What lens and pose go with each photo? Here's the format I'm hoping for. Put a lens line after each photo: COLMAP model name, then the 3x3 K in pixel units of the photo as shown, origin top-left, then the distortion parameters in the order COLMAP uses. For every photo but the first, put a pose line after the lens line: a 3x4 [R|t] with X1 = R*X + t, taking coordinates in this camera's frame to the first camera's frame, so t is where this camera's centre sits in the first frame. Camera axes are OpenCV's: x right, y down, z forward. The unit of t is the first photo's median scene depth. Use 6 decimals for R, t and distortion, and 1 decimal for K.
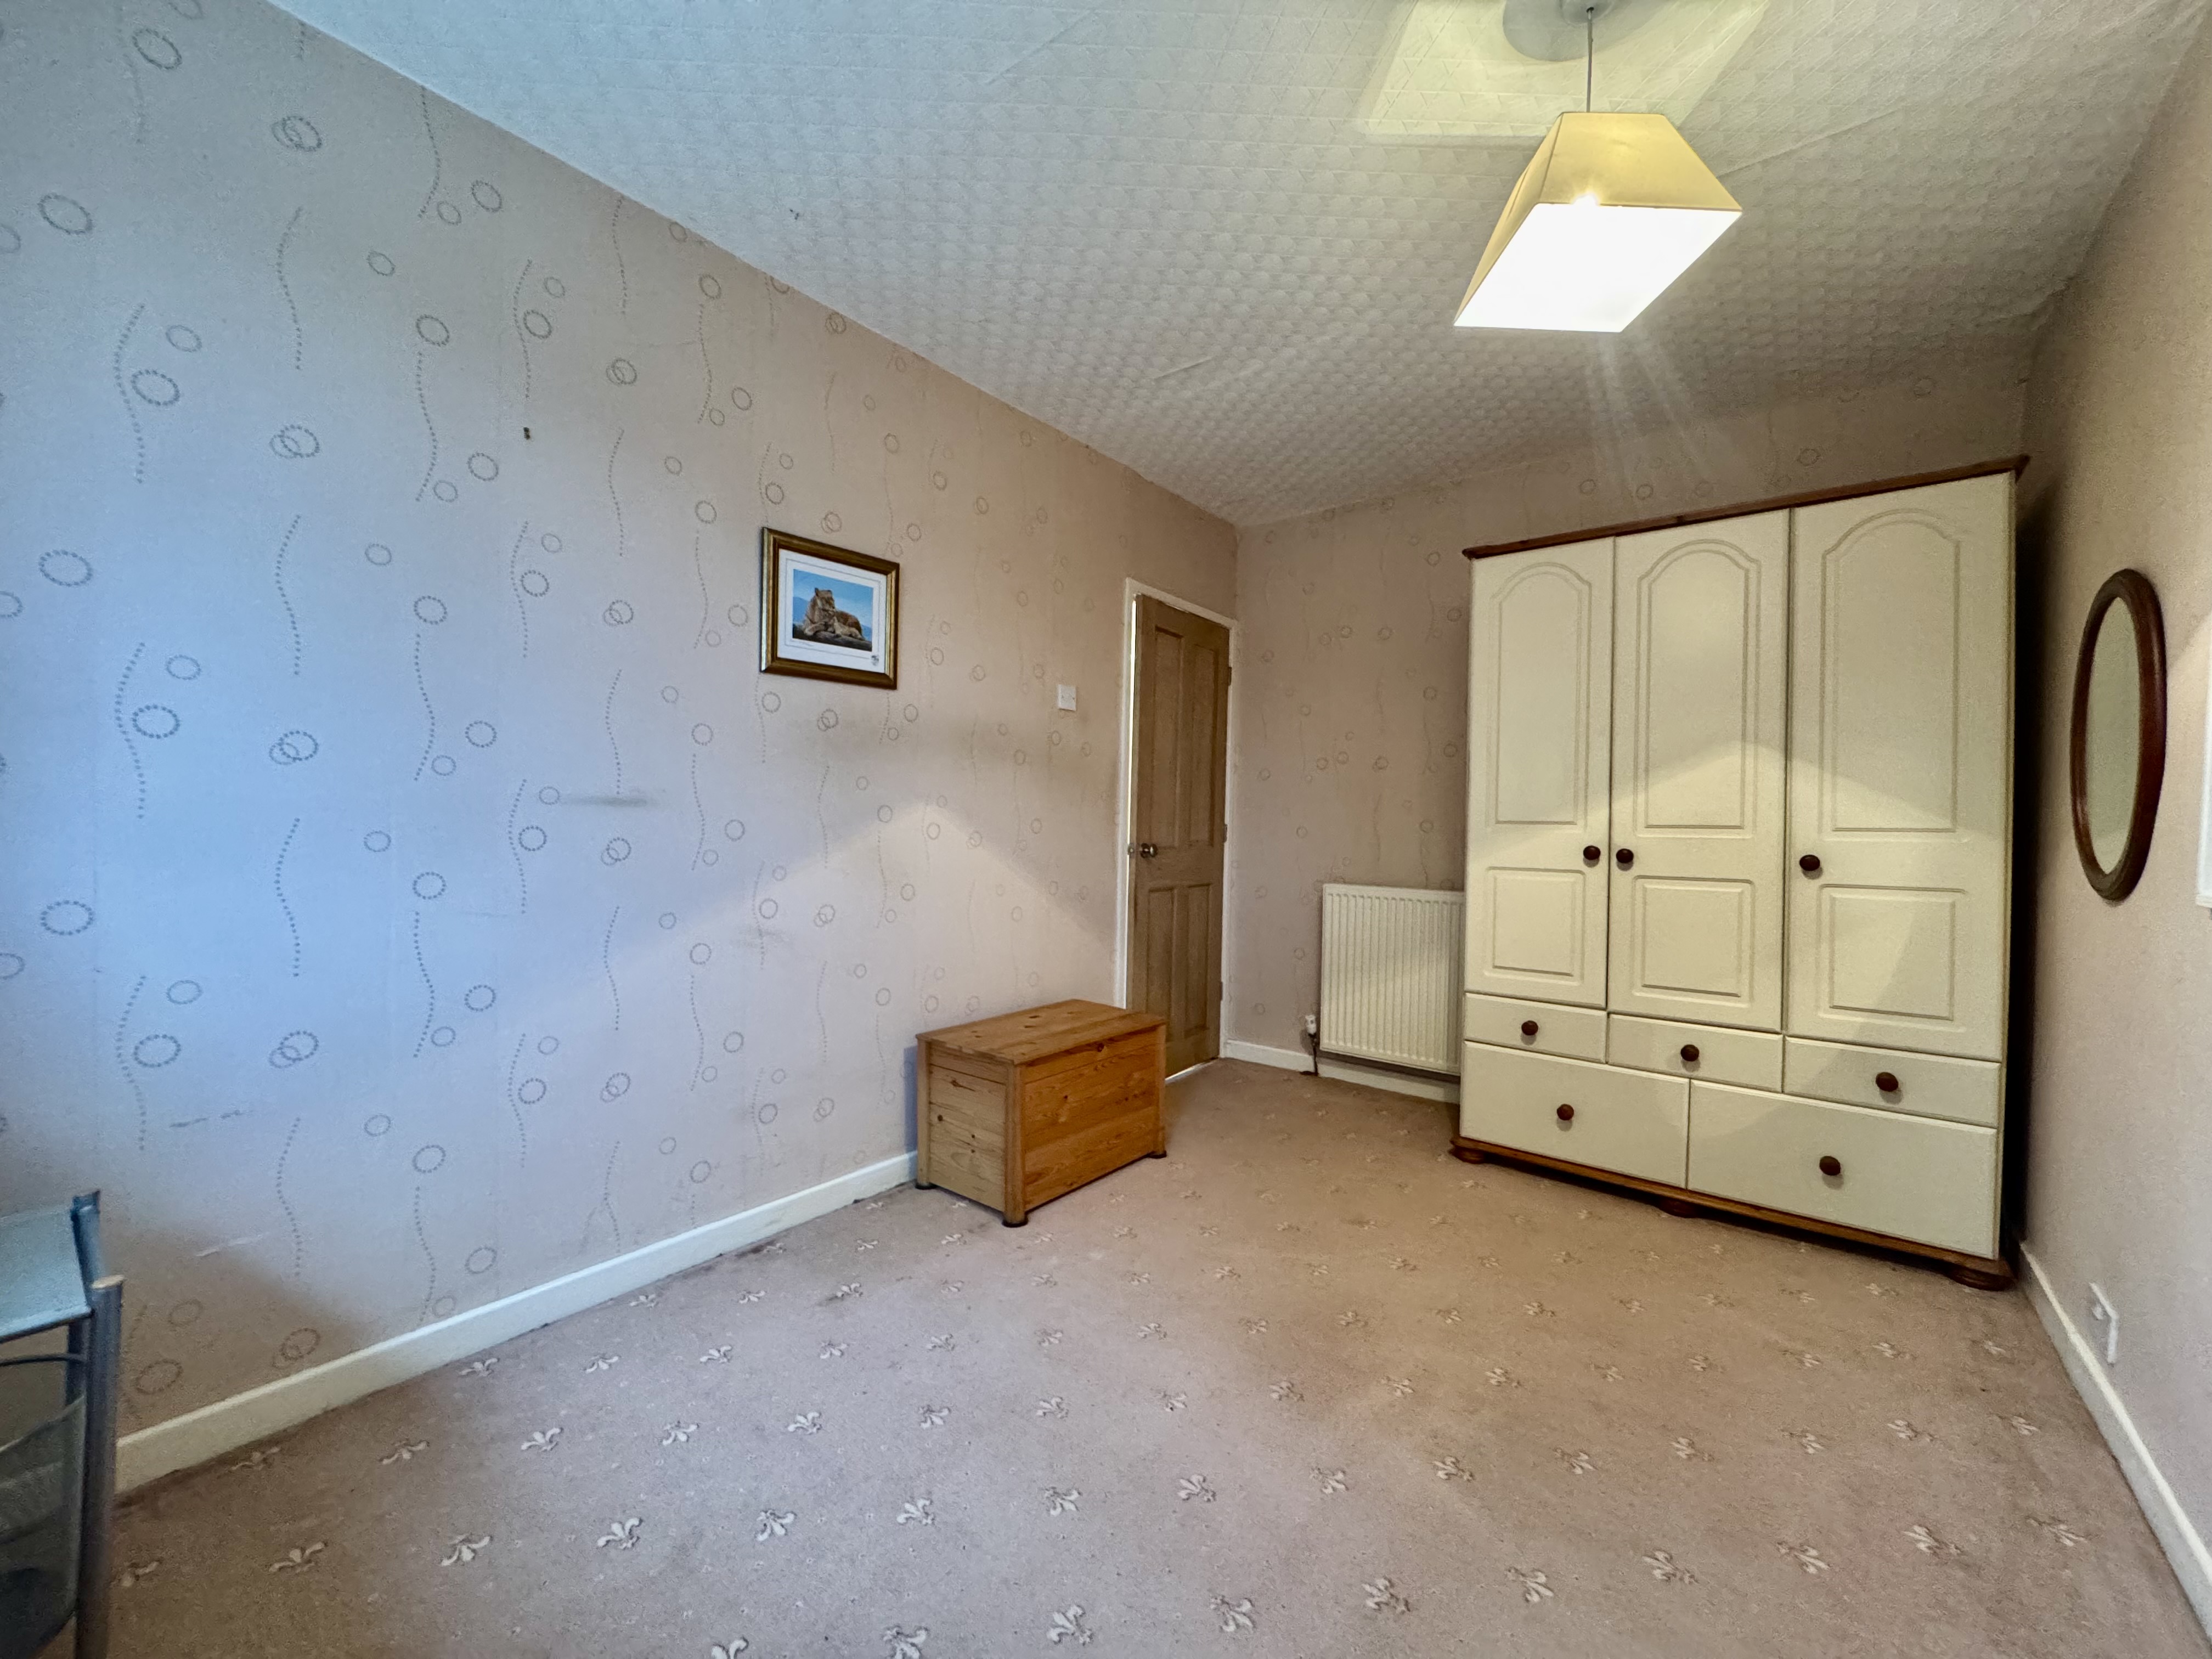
lens RADIAL K [[876.8, 0, 1108.2], [0, 876.8, 830.2], [0, 0, 1]] dist [-0.005498, 0.000836]
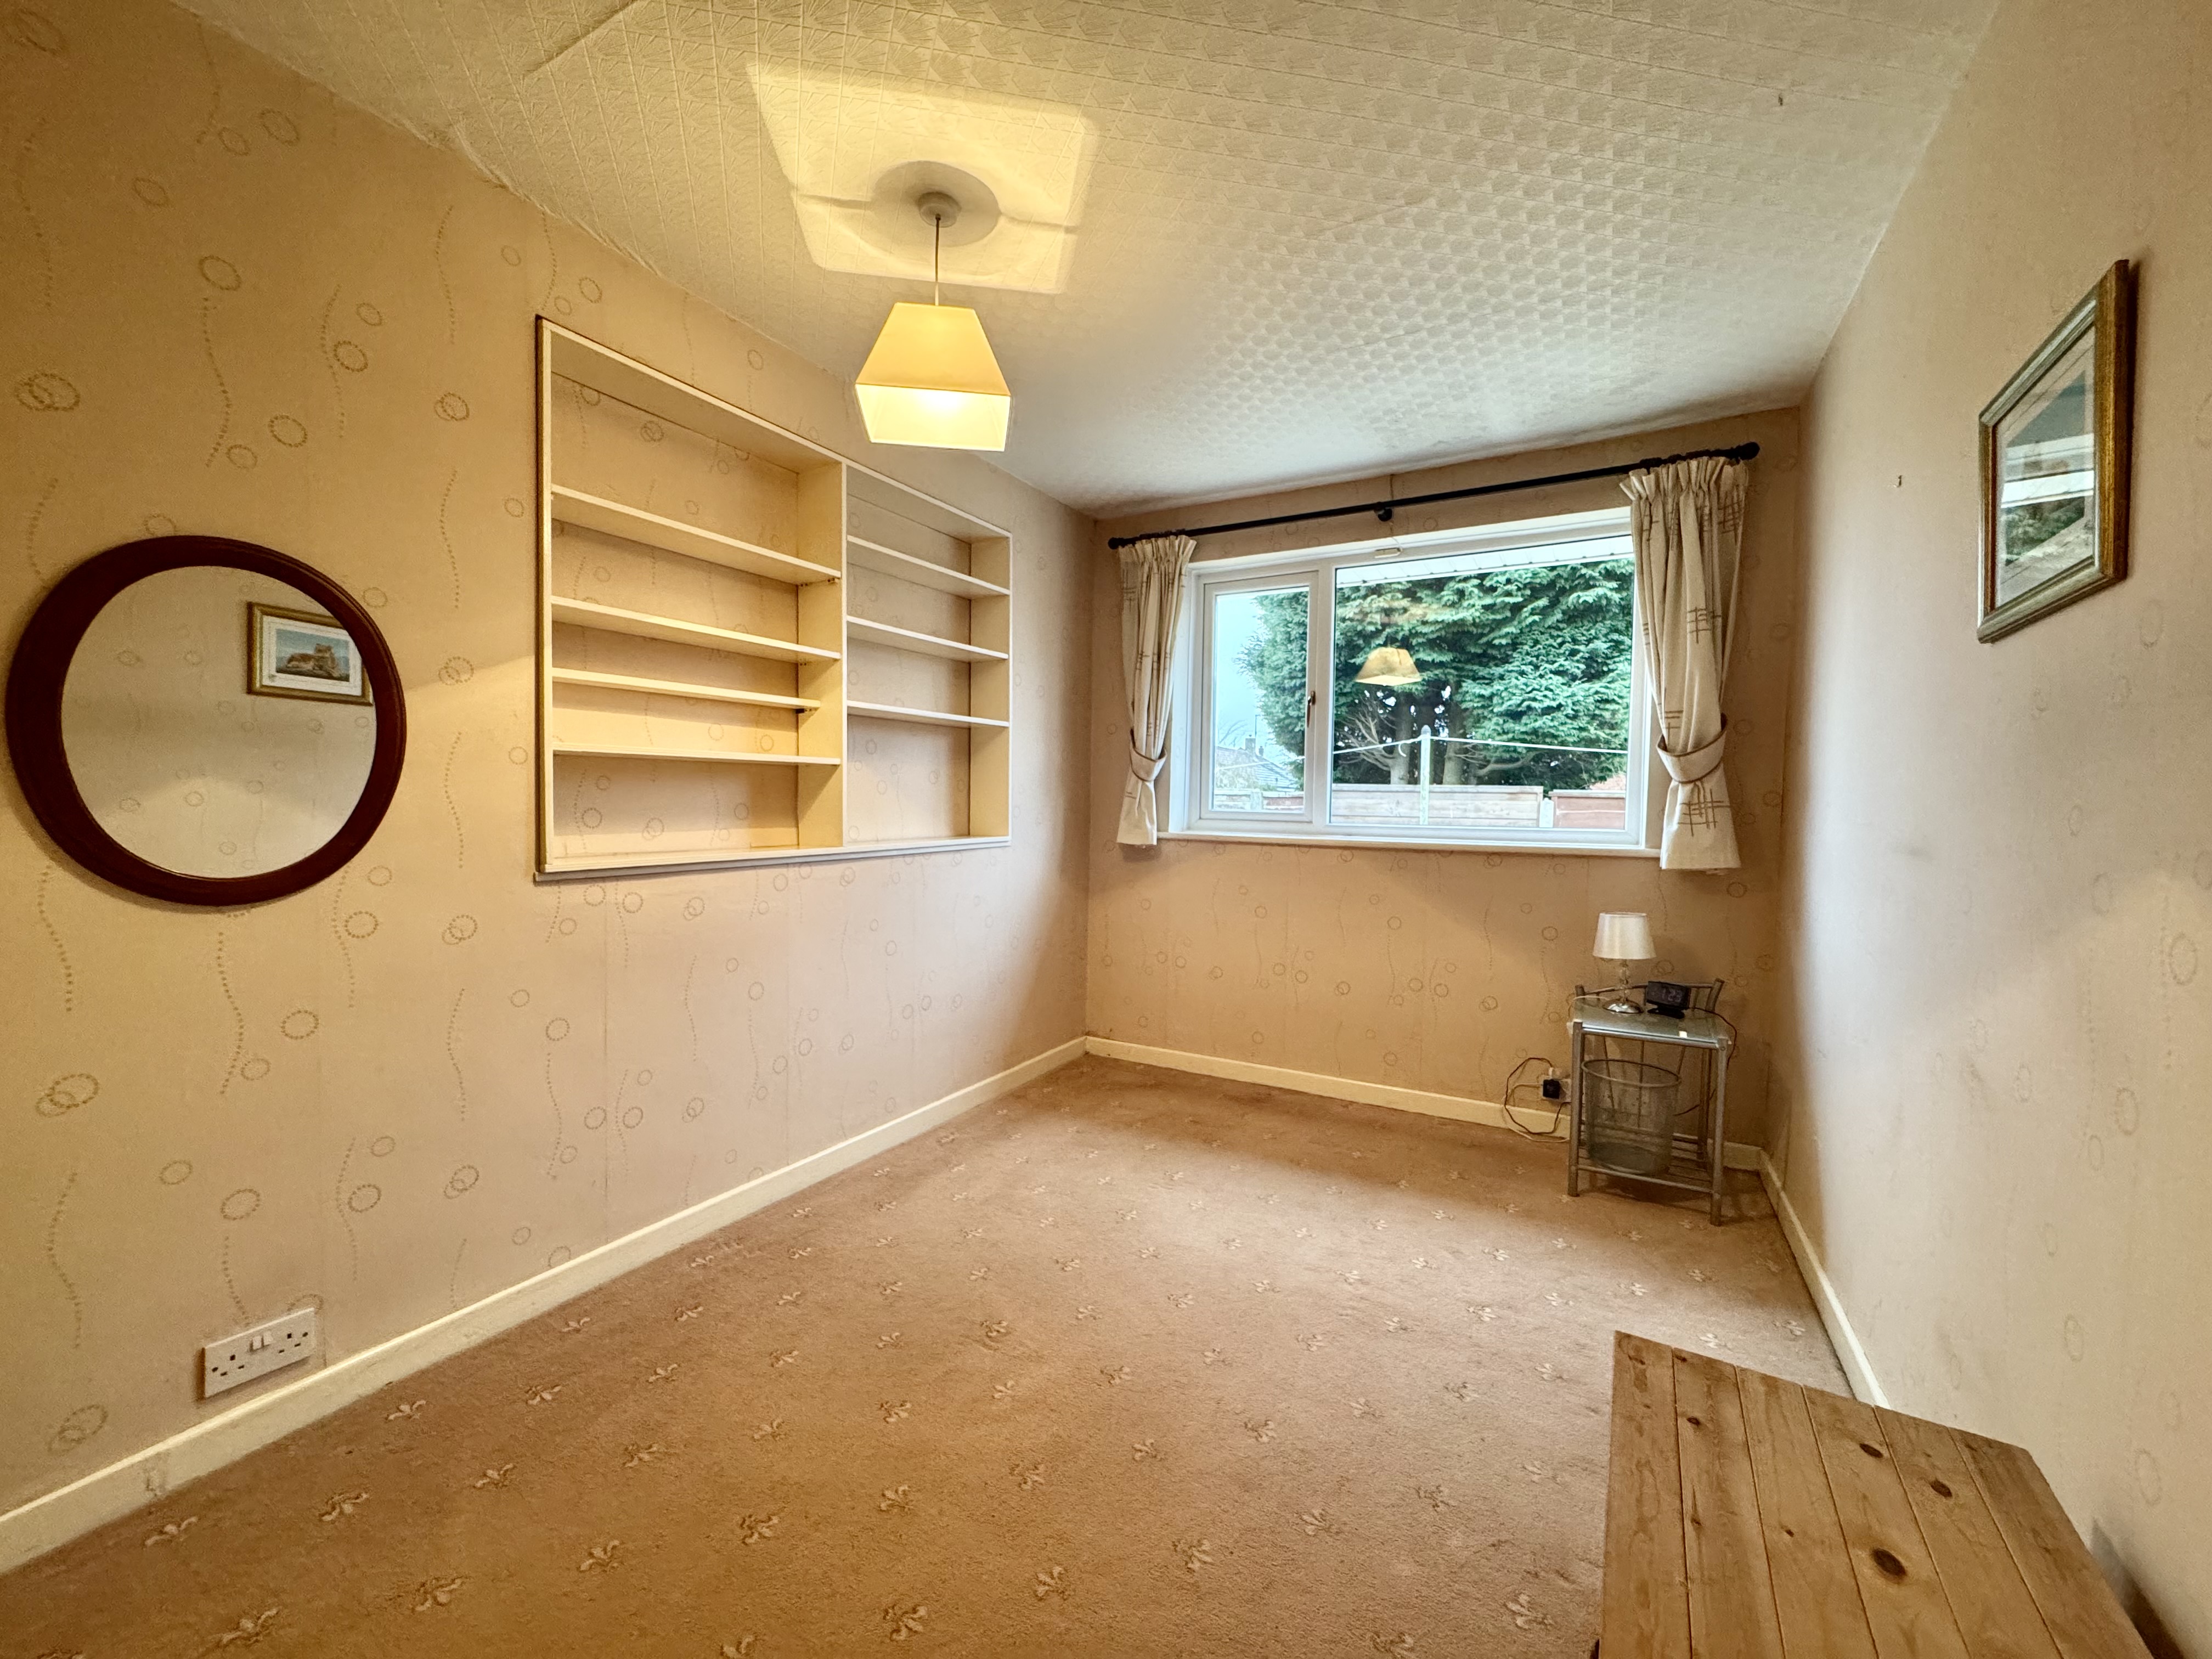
lens RADIAL K [[876.8, 0, 1108.2], [0, 876.8, 830.2], [0, 0, 1]] dist [-0.005498, 0.000836]
pose [[-0.989424, -0.031181, -0.141659, 0.259269], [-0.038593, 0.998009, 0.049885, -0.050697], [0.139821, 0.054824, -0.988658, 1.349995]]
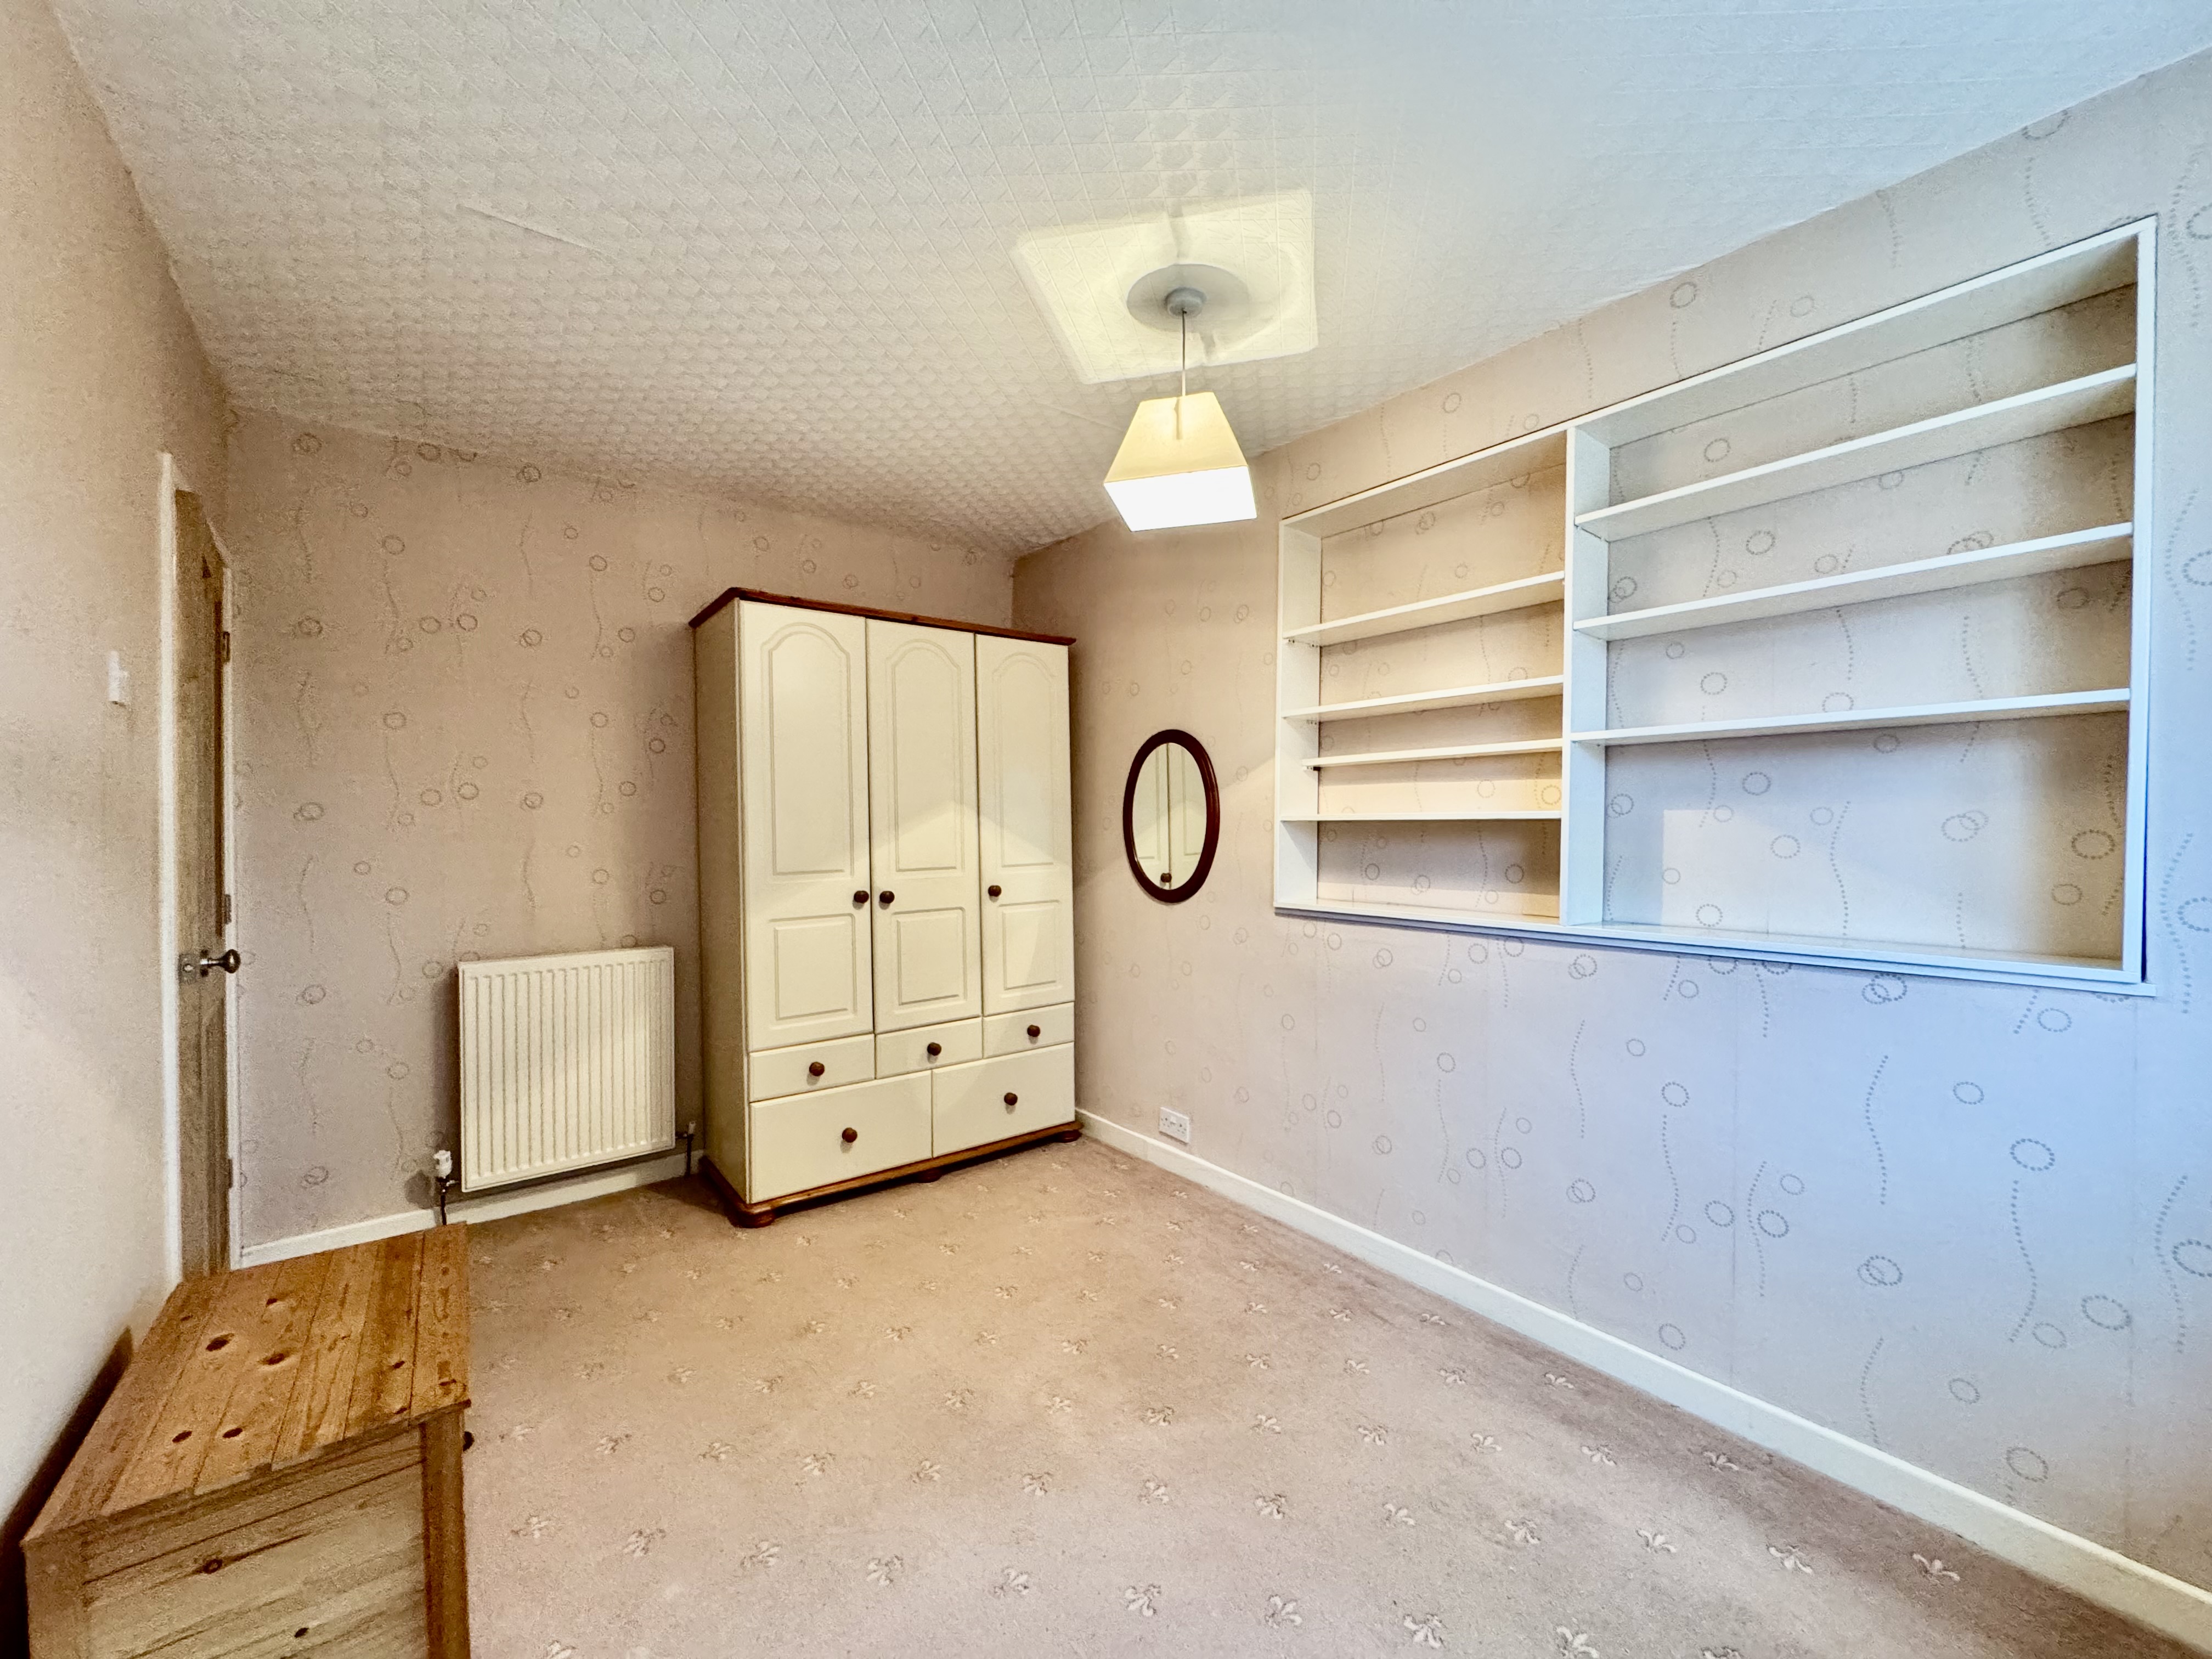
lens RADIAL K [[876.8, 0, 1108.2], [0, 876.8, 830.2], [0, 0, 1]] dist [-0.005498, 0.000836]
pose [[0.242580, -0.031105, 0.969633, -0.482601], [0.022879, 0.999391, 0.026336, -0.086046], [-0.969862, 0.015796, 0.243144, 0.443794]]
